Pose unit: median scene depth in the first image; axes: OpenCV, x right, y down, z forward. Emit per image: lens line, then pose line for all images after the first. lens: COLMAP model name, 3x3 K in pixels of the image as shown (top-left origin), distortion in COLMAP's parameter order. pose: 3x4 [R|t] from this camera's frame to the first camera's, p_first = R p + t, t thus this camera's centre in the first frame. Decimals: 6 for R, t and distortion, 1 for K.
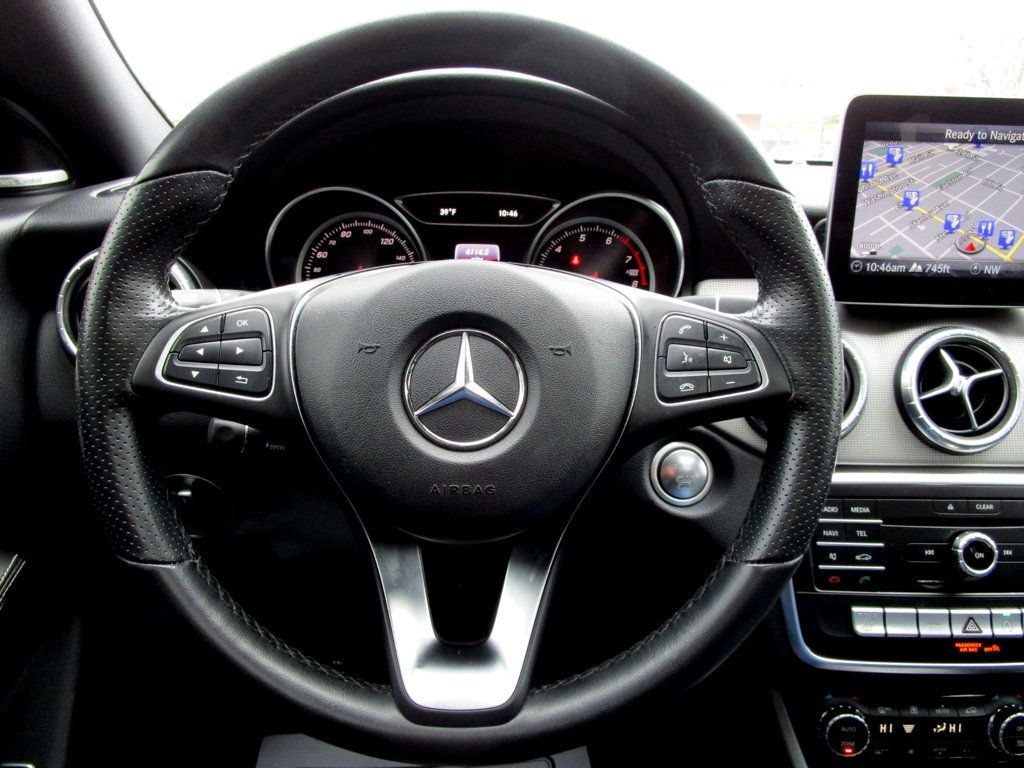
lens RADIAL K [[733.9, 0, 507.9], [0, 733.9, 382.6], [0, 0, 1]] dist [-0.042115, 0.029145]
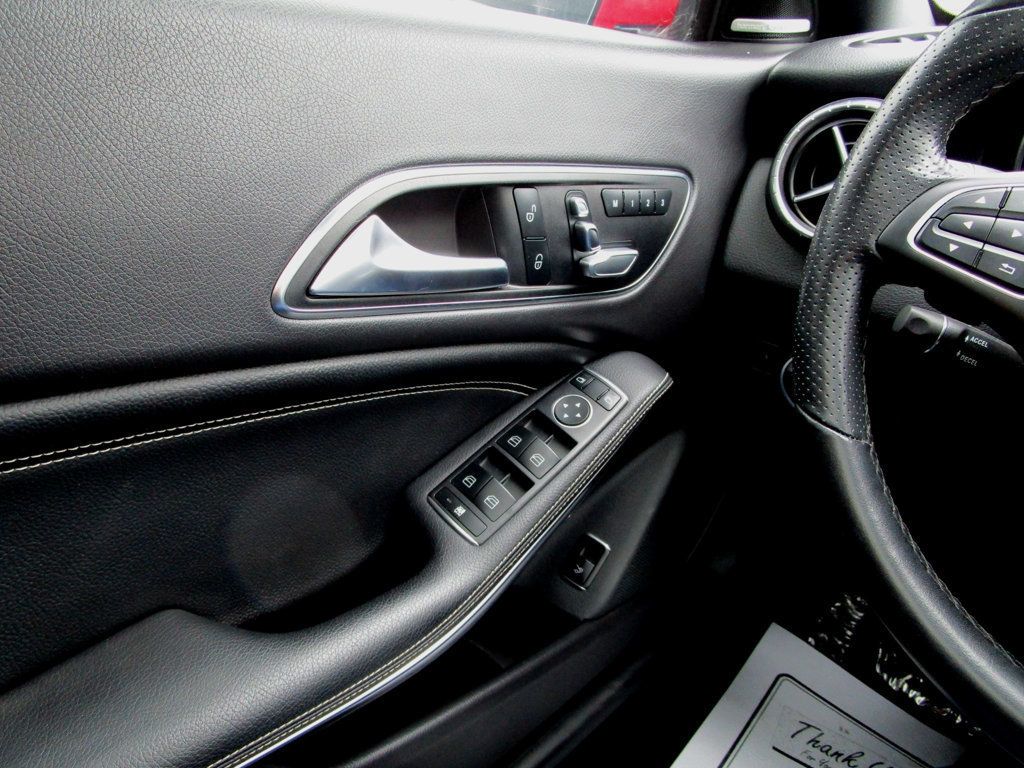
lens RADIAL K [[733.9, 0, 507.9], [0, 733.9, 382.6], [0, 0, 1]] dist [-0.042115, 0.029145]
pose [[0.711279, 0.341066, -0.614619, -0.150077], [-0.256230, 0.940036, 0.225120, 0.055594], [0.654545, -0.002639, 0.756019, -0.005840]]
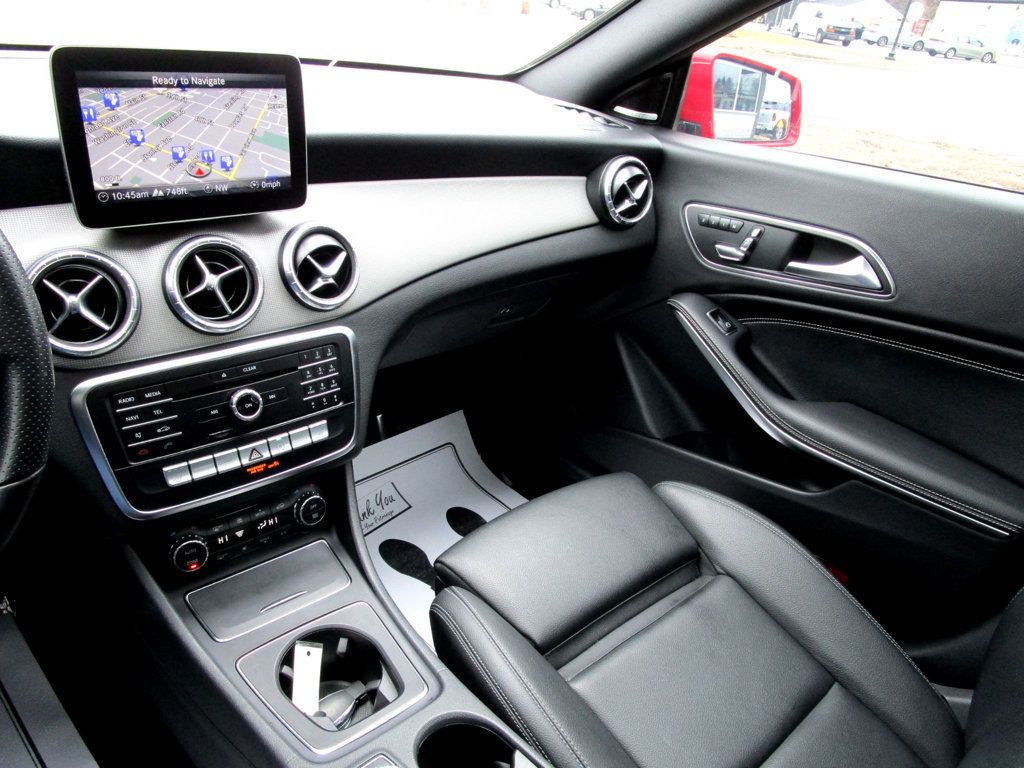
lens RADIAL K [[735.7, 0, 512.8], [0, 735.7, 381.0], [0, 0, 1]] dist [-0.027705, 0.008013]
pose [[0.764583, -0.245842, 0.595798, 0.213265], [0.097442, 0.957863, 0.270192, -0.130397], [-0.637117, -0.148529, 0.756321, -0.357517]]
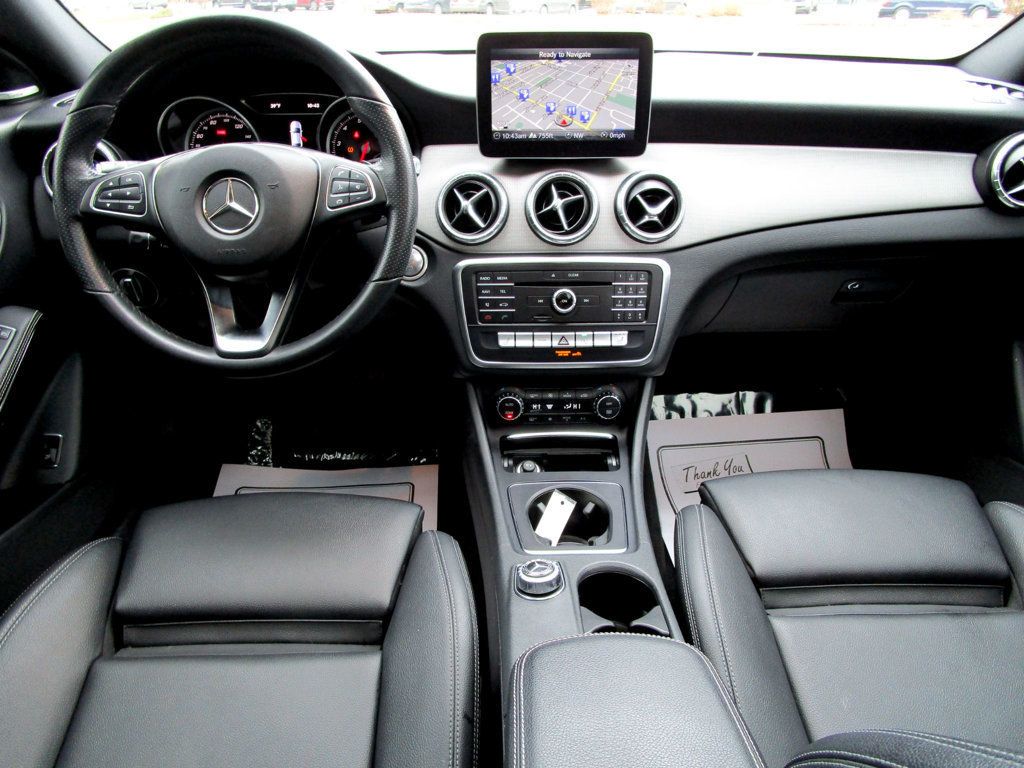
lens RADIAL K [[735.7, 0, 512.8], [0, 735.7, 381.0], [0, 0, 1]] dist [-0.027705, 0.008013]
pose [[0.999676, -0.023055, -0.010820, 0.527879], [0.024680, 0.981822, 0.188194, 0.084280], [0.006284, -0.188400, 0.982072, -0.819074]]
